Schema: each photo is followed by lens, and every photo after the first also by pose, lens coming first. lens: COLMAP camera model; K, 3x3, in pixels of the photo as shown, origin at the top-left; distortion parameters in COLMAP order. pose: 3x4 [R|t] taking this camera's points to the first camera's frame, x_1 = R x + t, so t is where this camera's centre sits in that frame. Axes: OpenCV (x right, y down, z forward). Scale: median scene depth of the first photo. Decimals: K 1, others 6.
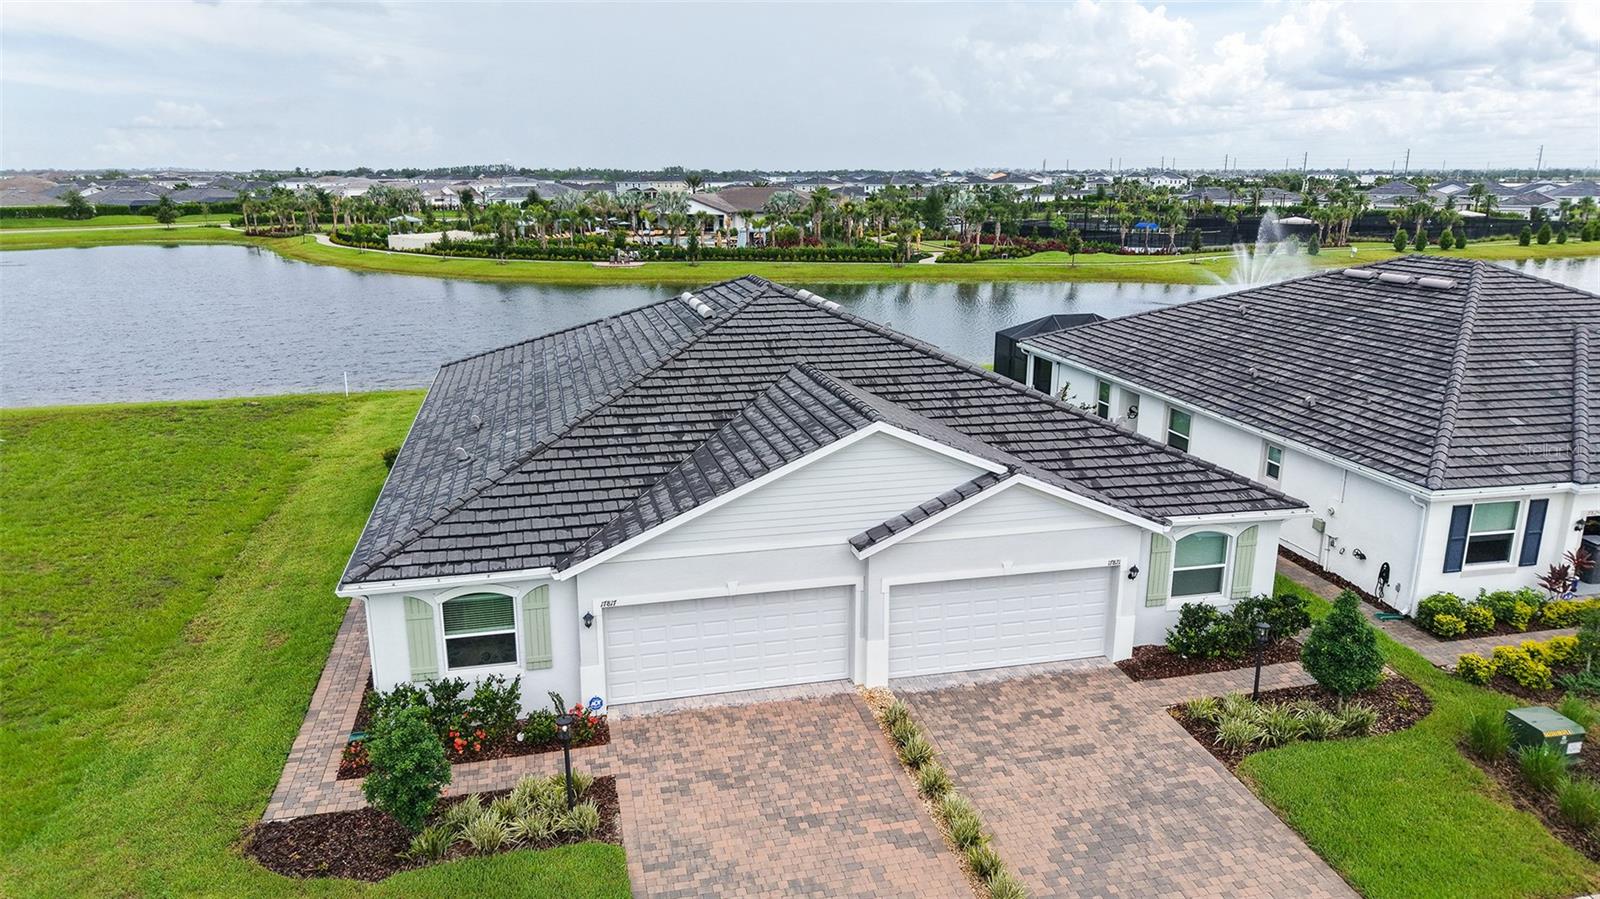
lens RADIAL K [[1092.5, 0, 800.0], [0, 1092.5, 449.5], [0, 0, 1]] dist [0.001267, 0.000091]
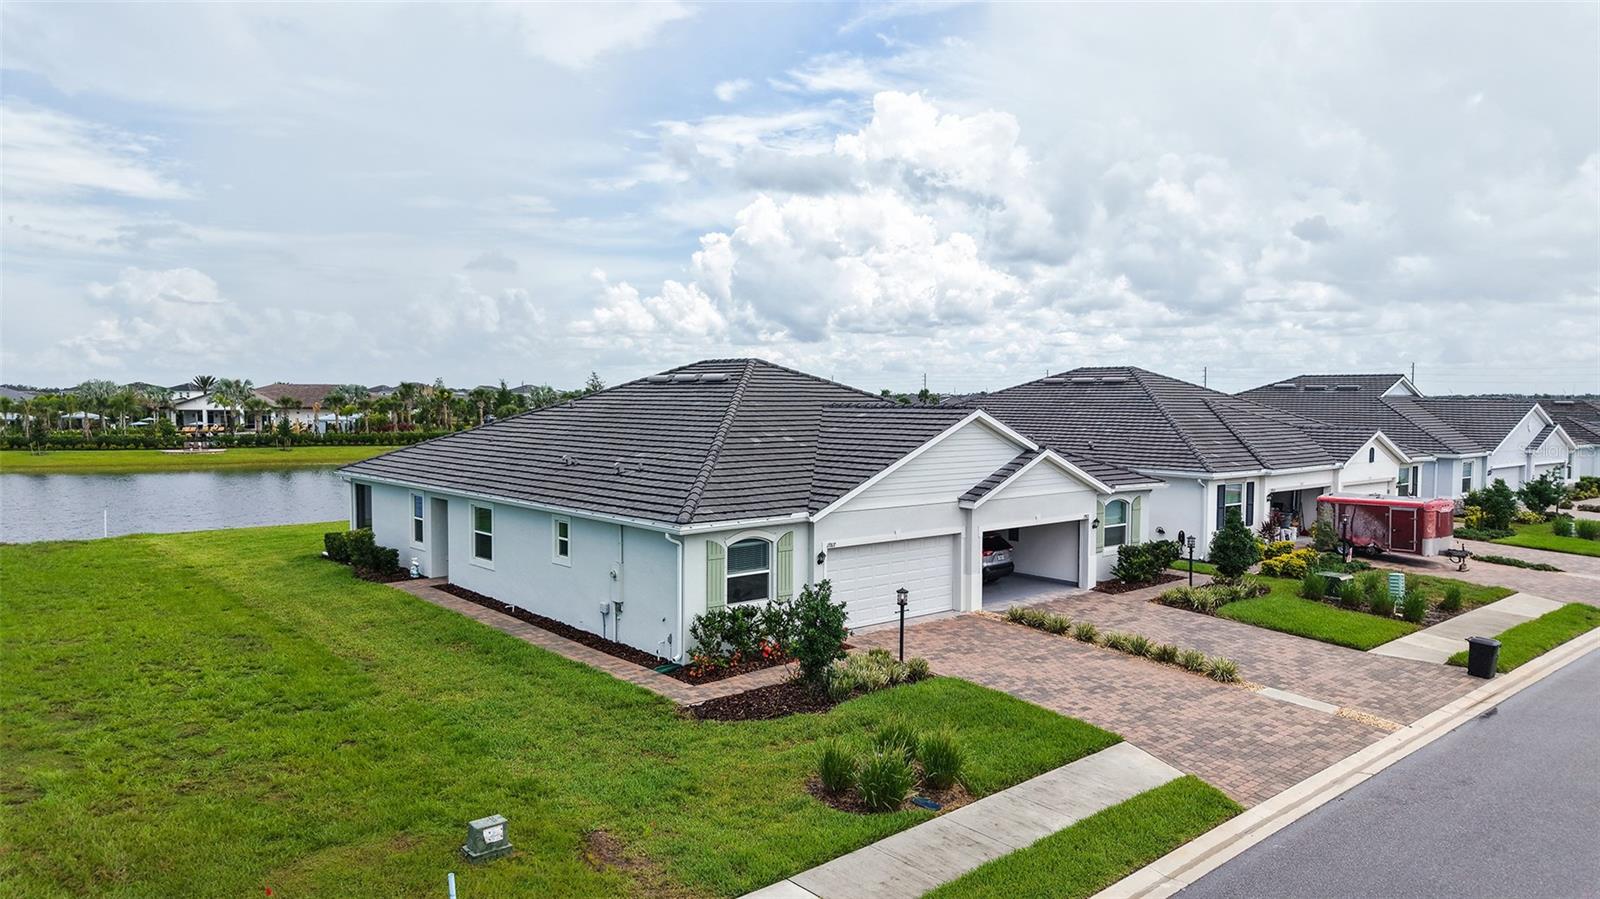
lens RADIAL K [[1092.5, 0, 800.0], [0, 1092.5, 449.5], [0, 0, 1]] dist [0.001267, 0.000091]
pose [[0.886518, -0.020329, 0.462247, -0.771762], [0.111824, 0.978832, -0.171414, 0.237056], [-0.448978, 0.203652, 0.870026, -0.128938]]
